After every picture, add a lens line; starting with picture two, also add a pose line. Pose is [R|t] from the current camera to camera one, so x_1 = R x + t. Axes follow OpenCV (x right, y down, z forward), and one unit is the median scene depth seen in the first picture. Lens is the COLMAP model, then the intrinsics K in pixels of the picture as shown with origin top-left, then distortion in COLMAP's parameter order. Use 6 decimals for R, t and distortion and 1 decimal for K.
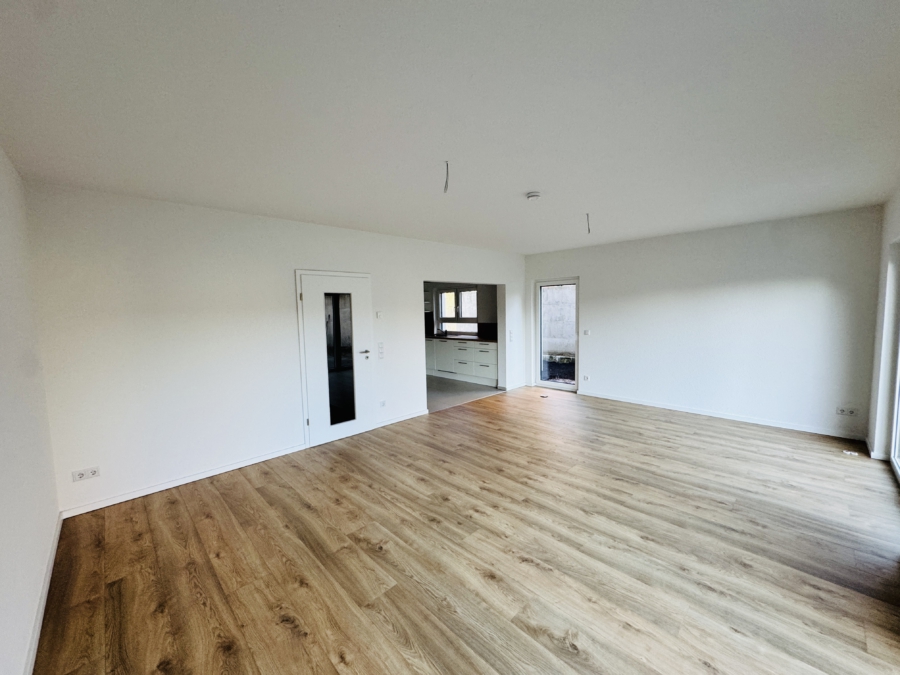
lens RADIAL K [[359.5, 0, 450.0], [0, 359.5, 337.5], [0, 0, 1]] dist [0.000174, 0.000682]
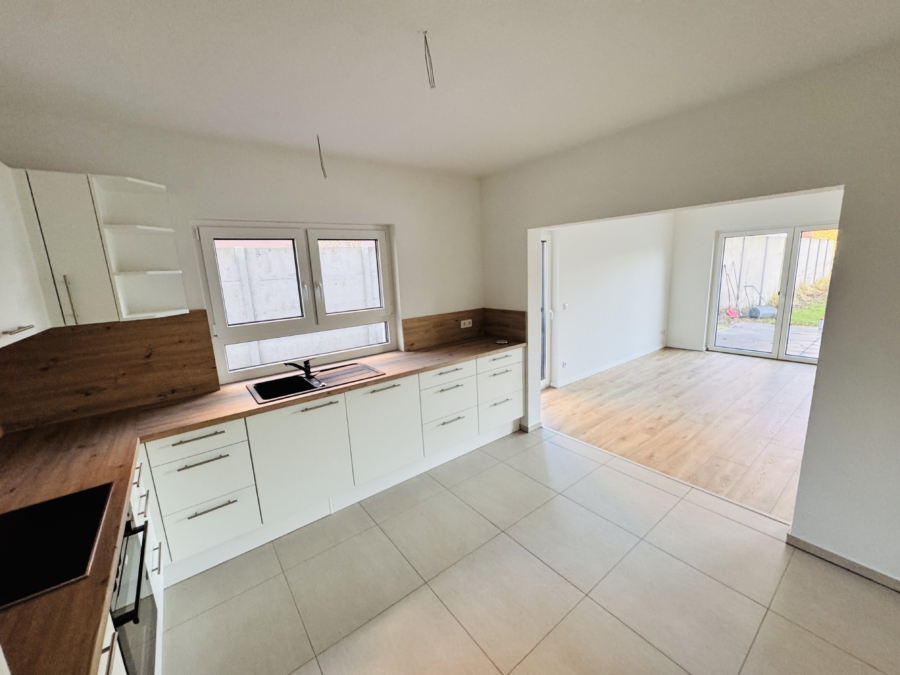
lens RADIAL K [[359.5, 0, 450.0], [0, 359.5, 337.5], [0, 0, 1]] dist [0.000174, 0.000682]
pose [[0.113065, -0.177027, 0.977690, -0.304275], [0.119512, 0.979279, 0.163494, -0.076097], [-0.986374, 0.098360, 0.131879, 0.837441]]
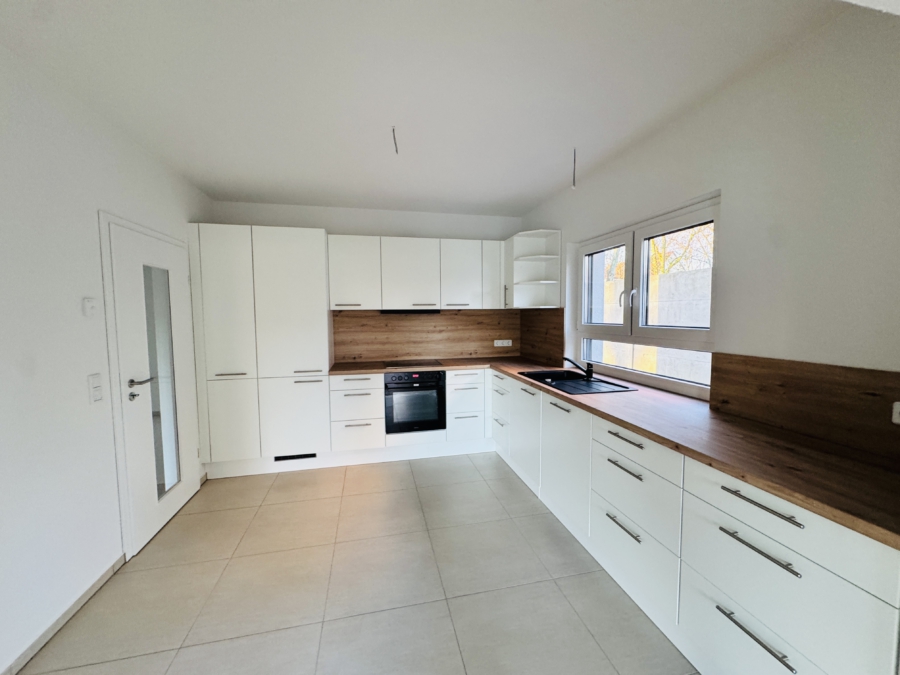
lens RADIAL K [[359.5, 0, 450.0], [0, 359.5, 337.5], [0, 0, 1]] dist [0.000174, 0.000682]
pose [[0.853354, 0.041195, -0.519703, 0.048960], [-0.038455, 0.999131, 0.016054, -0.043923], [0.519912, 0.006286, 0.854196, 0.662881]]
